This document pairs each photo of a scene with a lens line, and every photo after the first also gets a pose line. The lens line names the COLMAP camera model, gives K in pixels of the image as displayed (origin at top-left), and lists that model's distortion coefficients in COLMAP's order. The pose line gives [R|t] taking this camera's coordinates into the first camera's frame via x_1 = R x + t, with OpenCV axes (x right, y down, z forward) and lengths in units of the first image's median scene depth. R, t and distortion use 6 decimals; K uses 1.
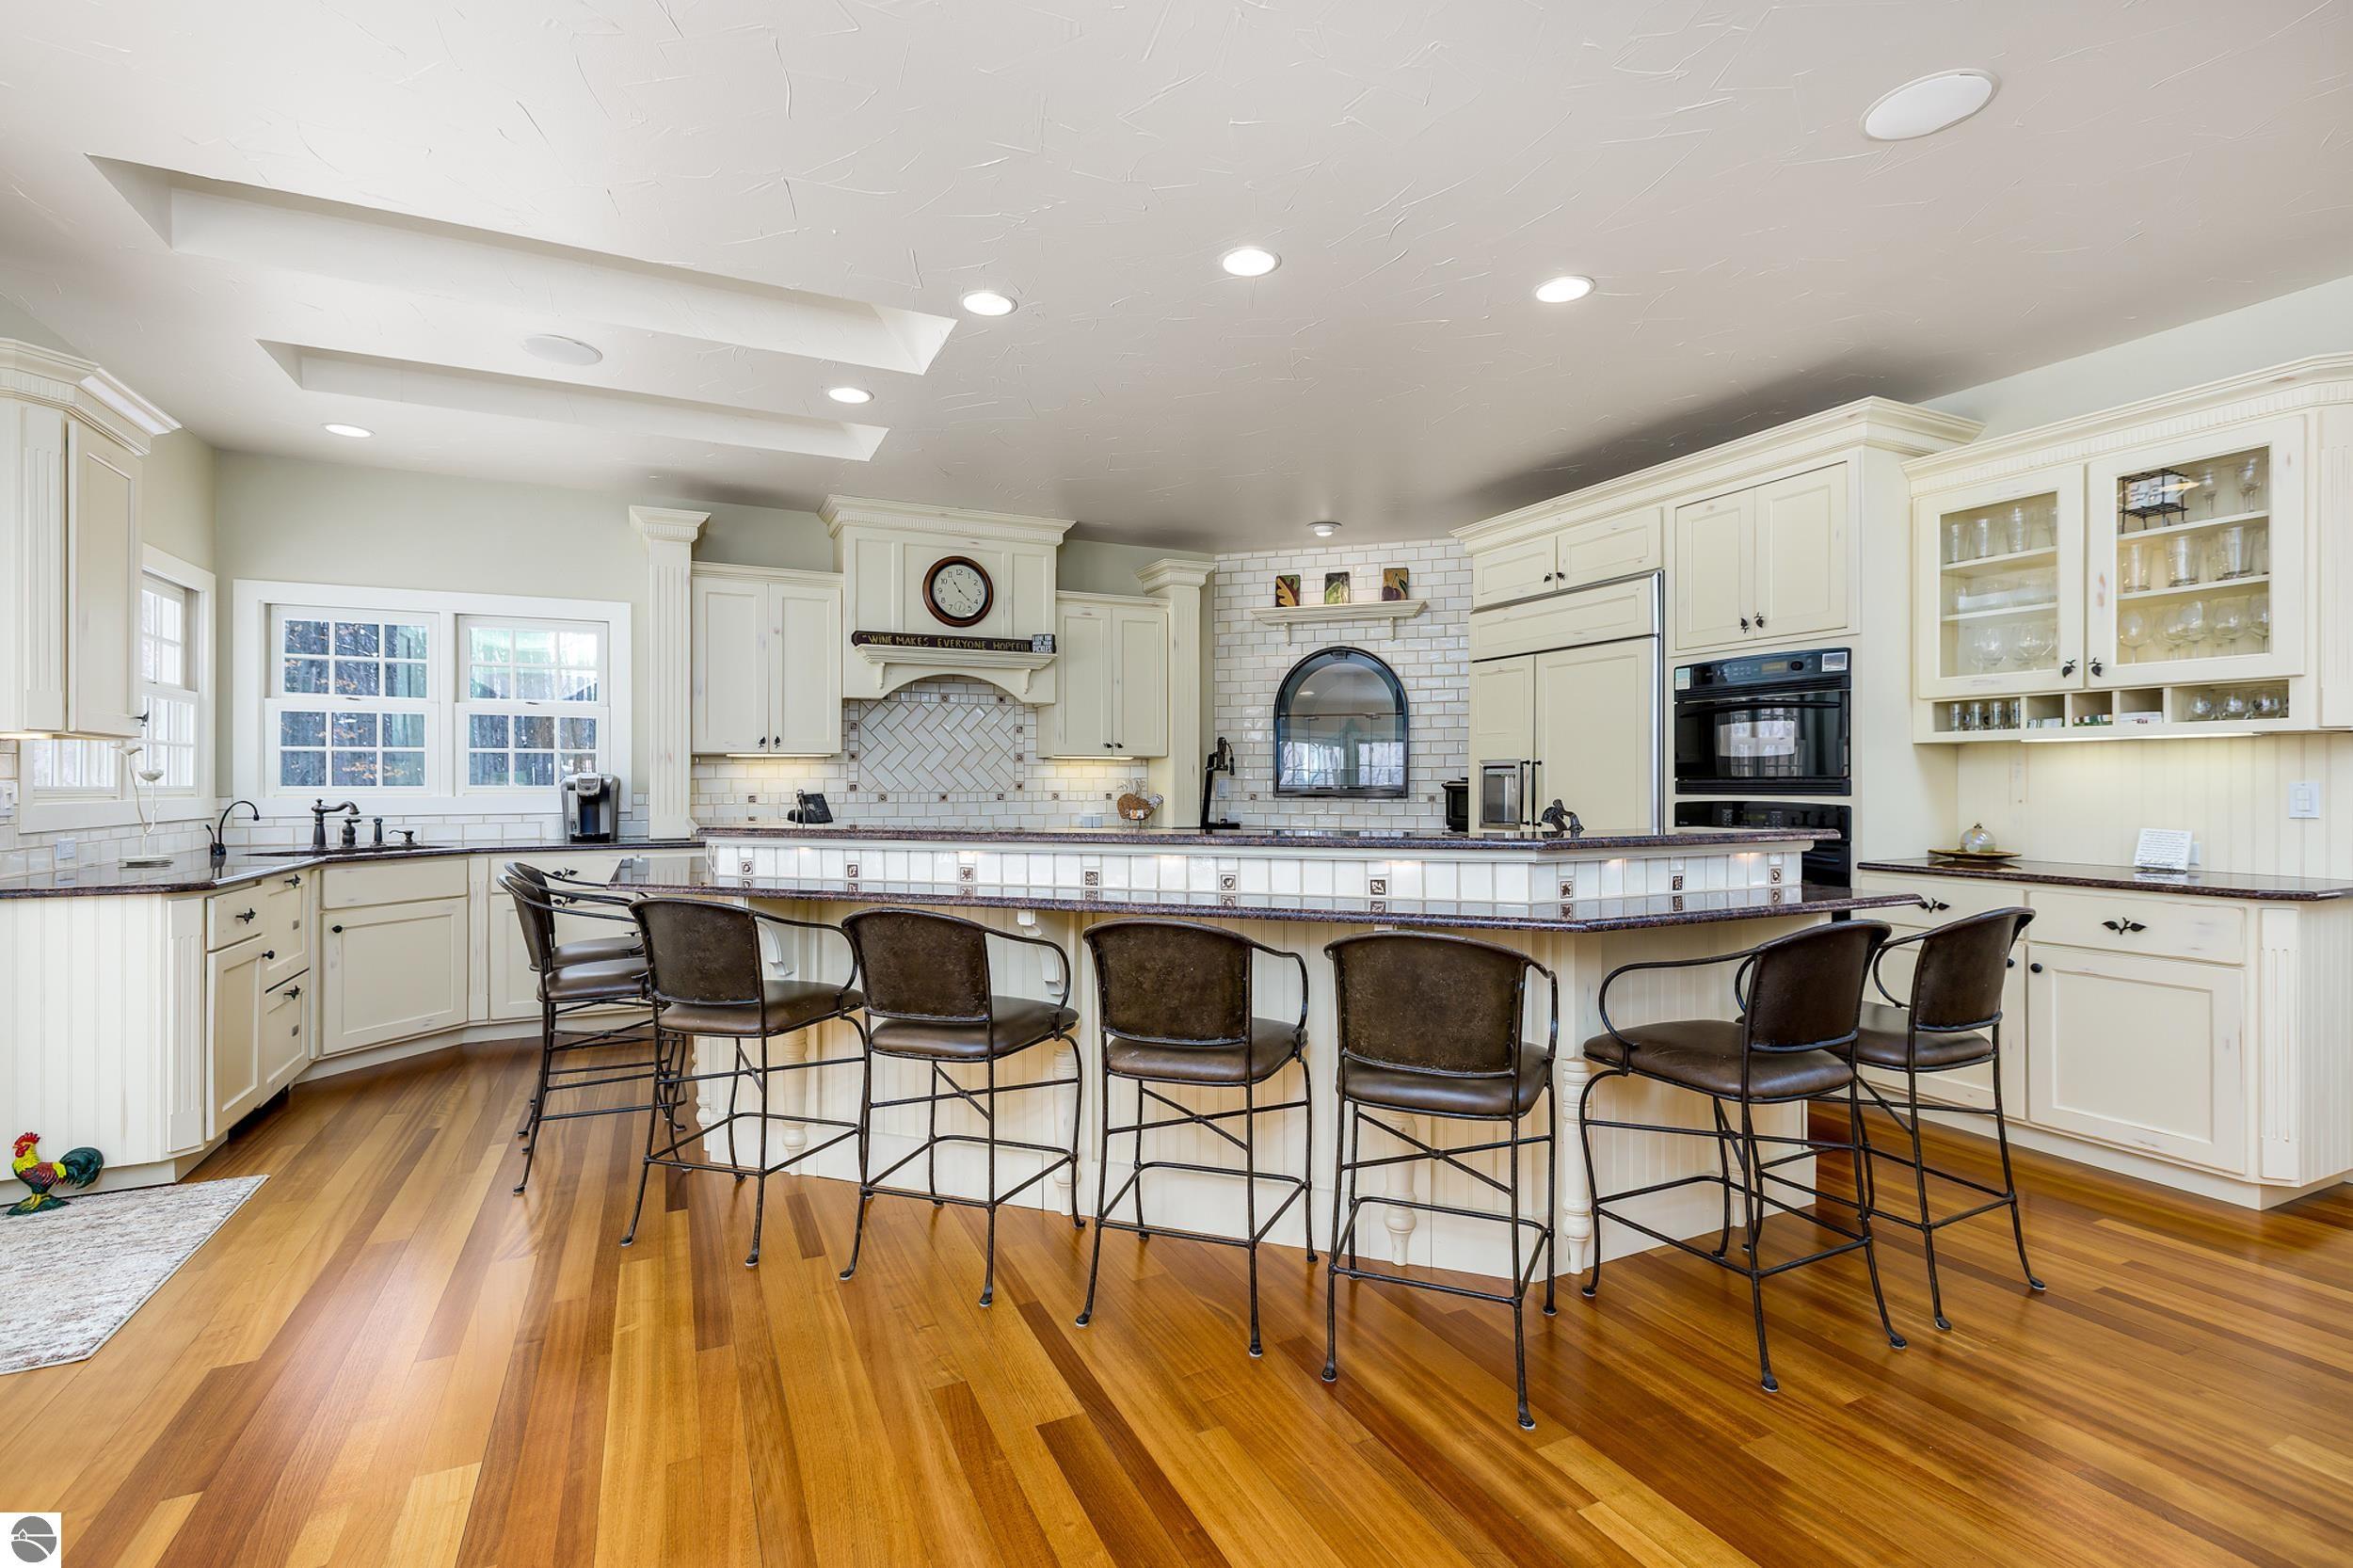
lens RADIAL K [[1065.2, 0, 1175.7], [0, 1065.2, 779.6], [0, 0, 1]] dist [0.002390, 0.000469]
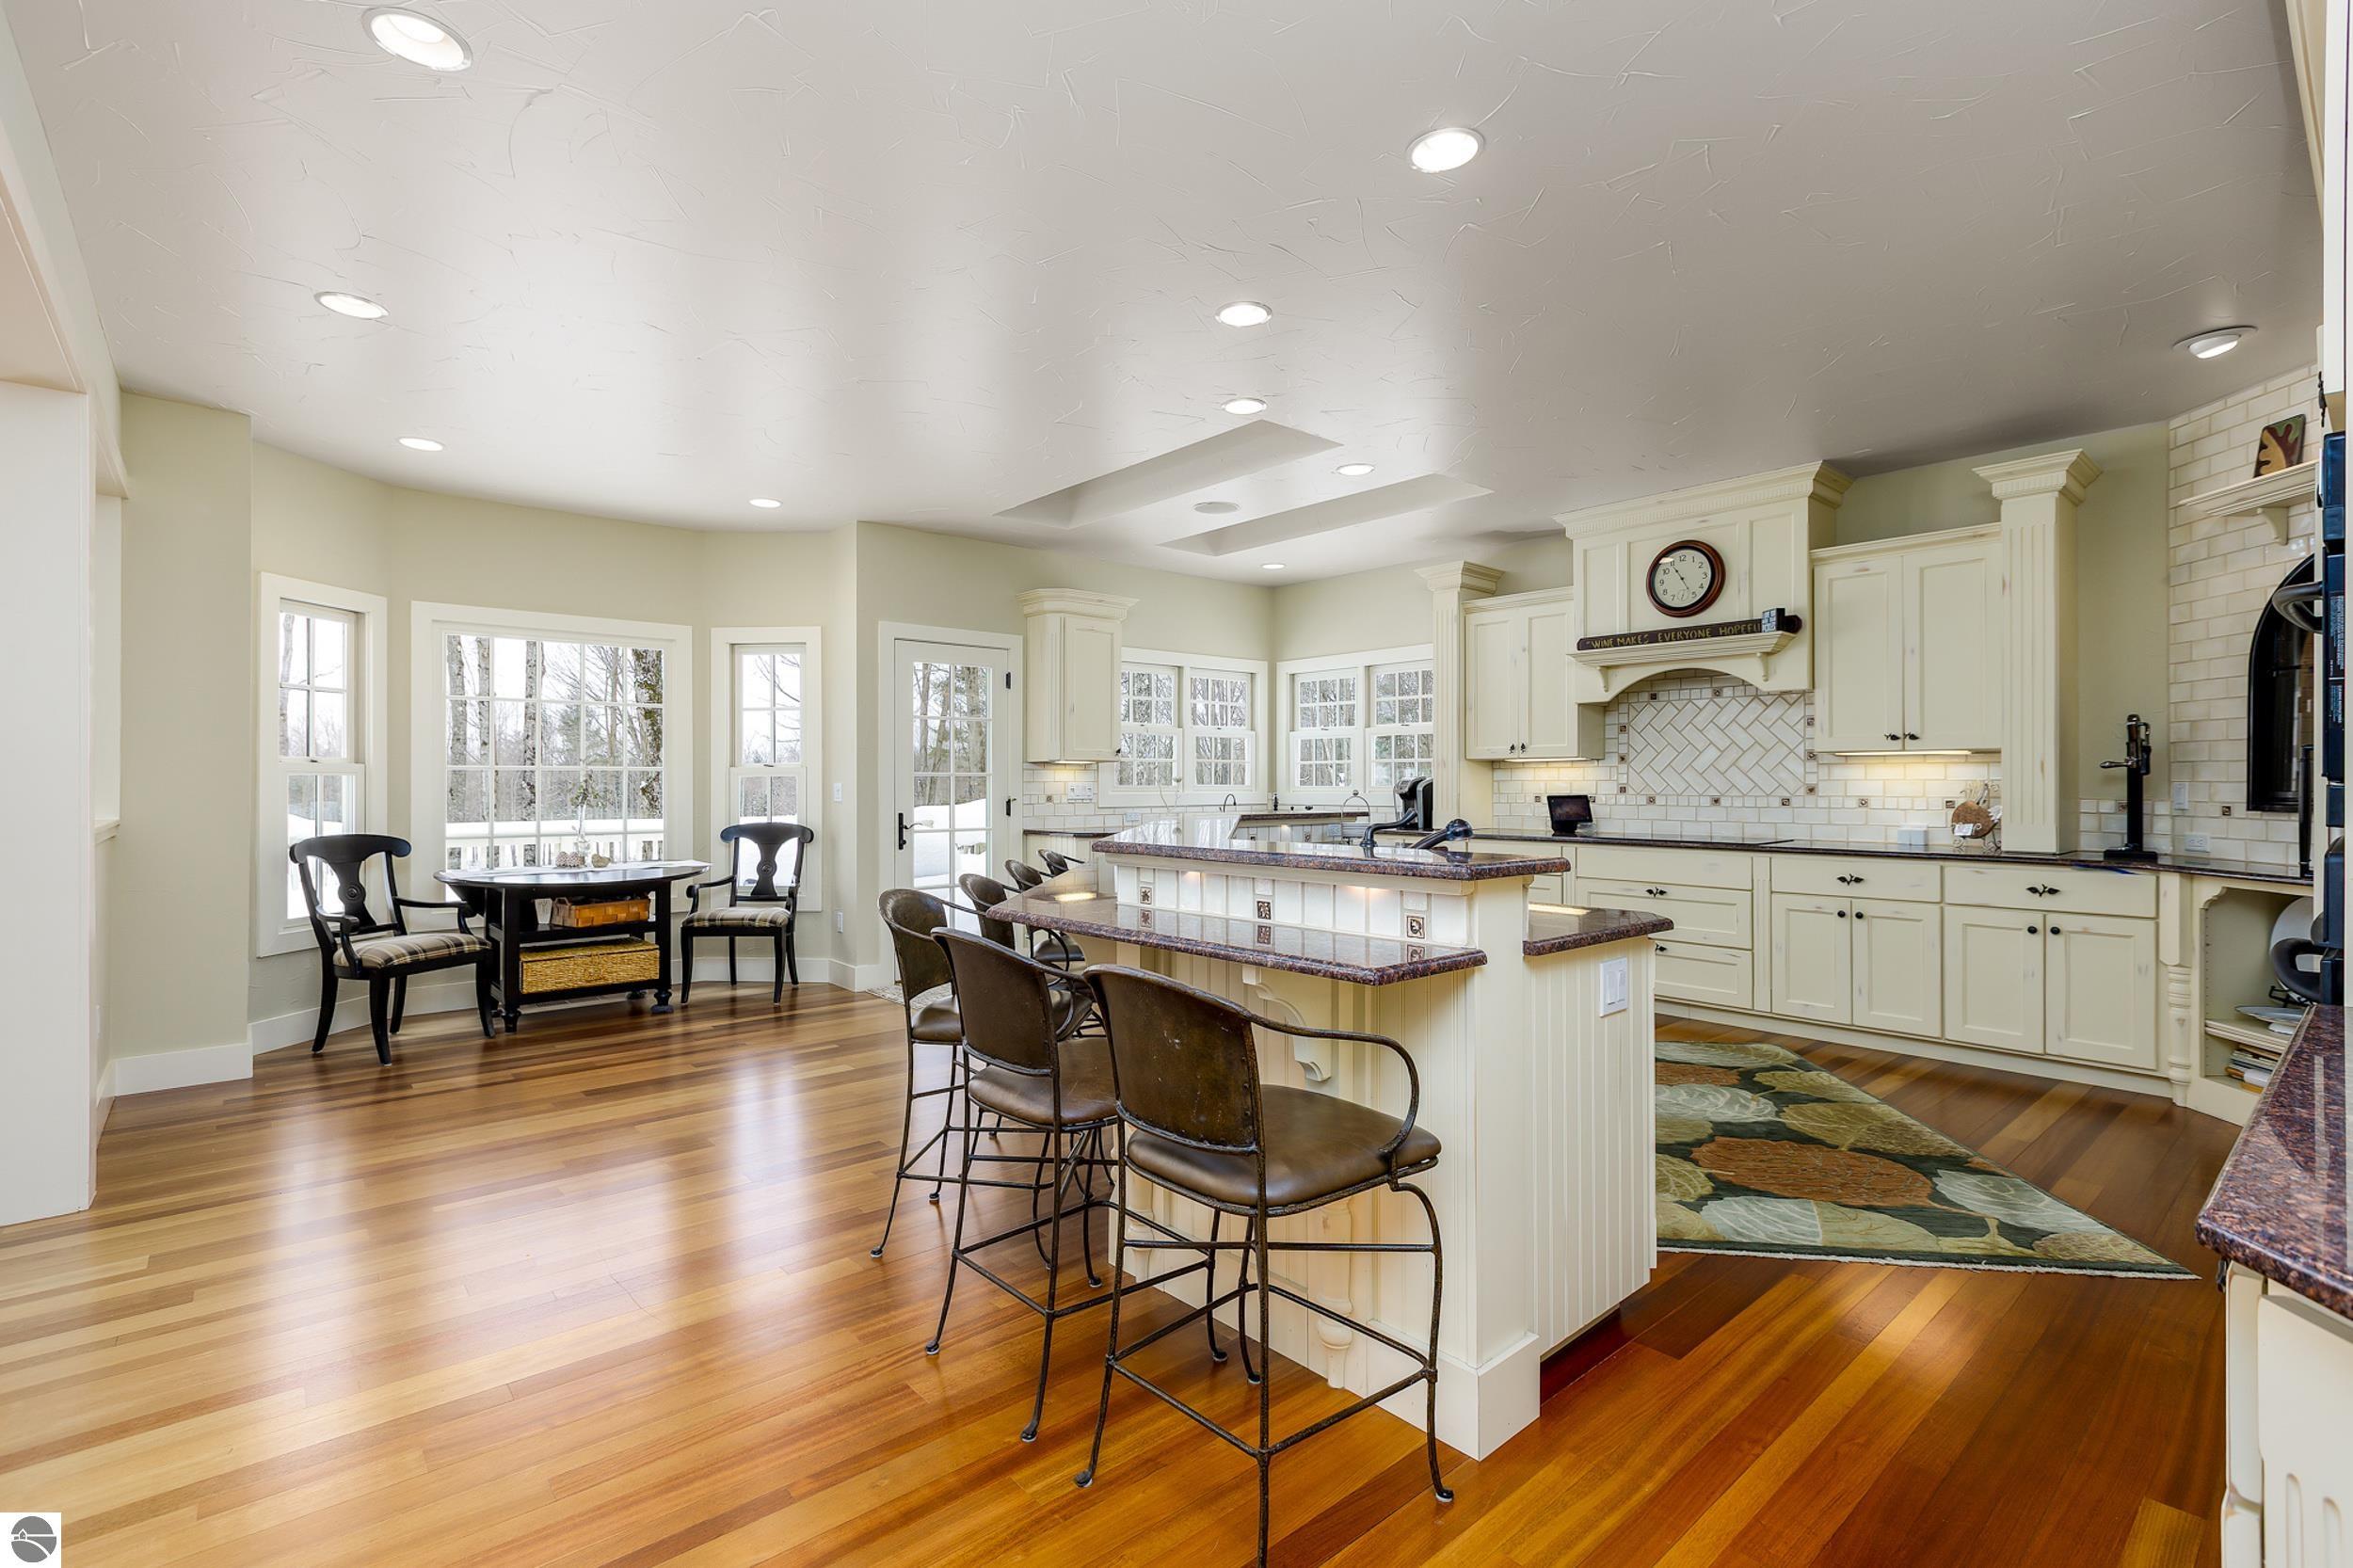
lens RADIAL K [[1065.2, 0, 1175.7], [0, 1065.2, 779.6], [0, 0, 1]] dist [0.002390, 0.000469]
pose [[0.268986, -0.000662, -0.963144, 0.545672], [0.000697, 1.000000, -0.000492, -0.001705], [0.963144, -0.000539, 0.268986, 0.311248]]
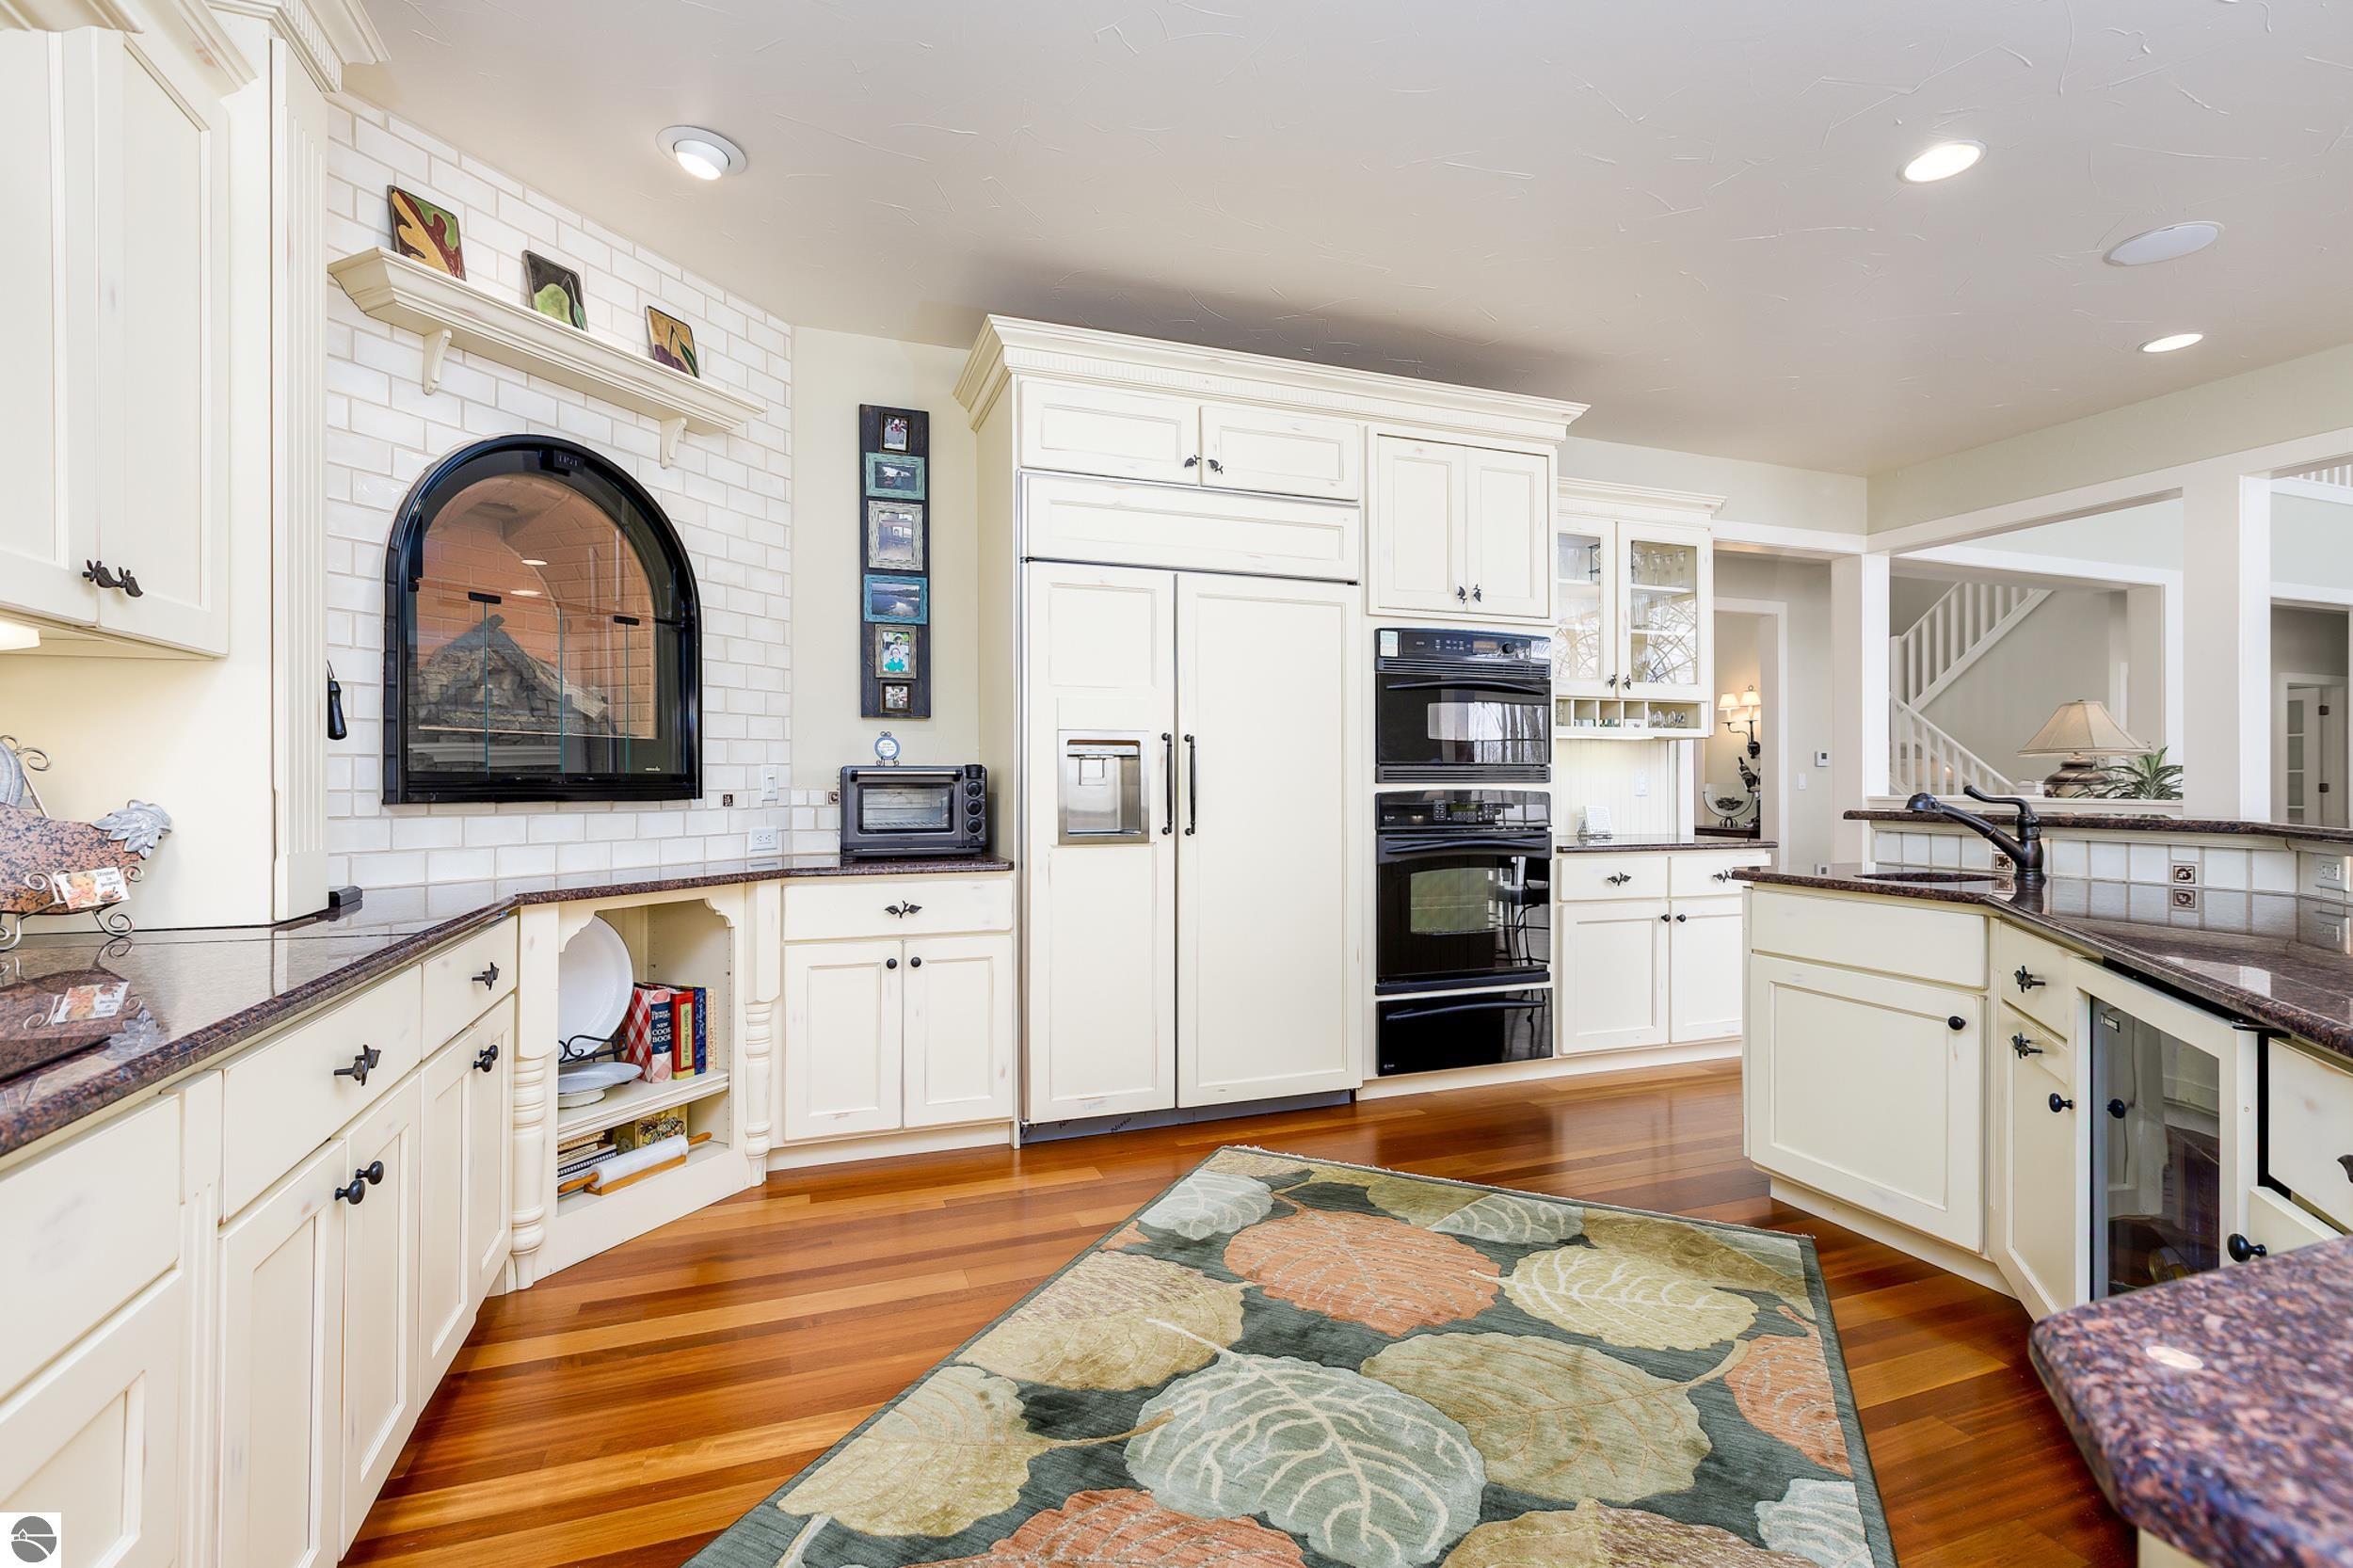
lens RADIAL K [[1065.2, 0, 1175.7], [0, 1065.2, 779.6], [0, 0, 1]] dist [0.002390, 0.000469]
pose [[0.092511, 0.008087, 0.995679, -0.262497], [0.000551, 0.999966, -0.008173, 0.012910], [-0.995712, 0.001305, 0.092503, 0.785151]]
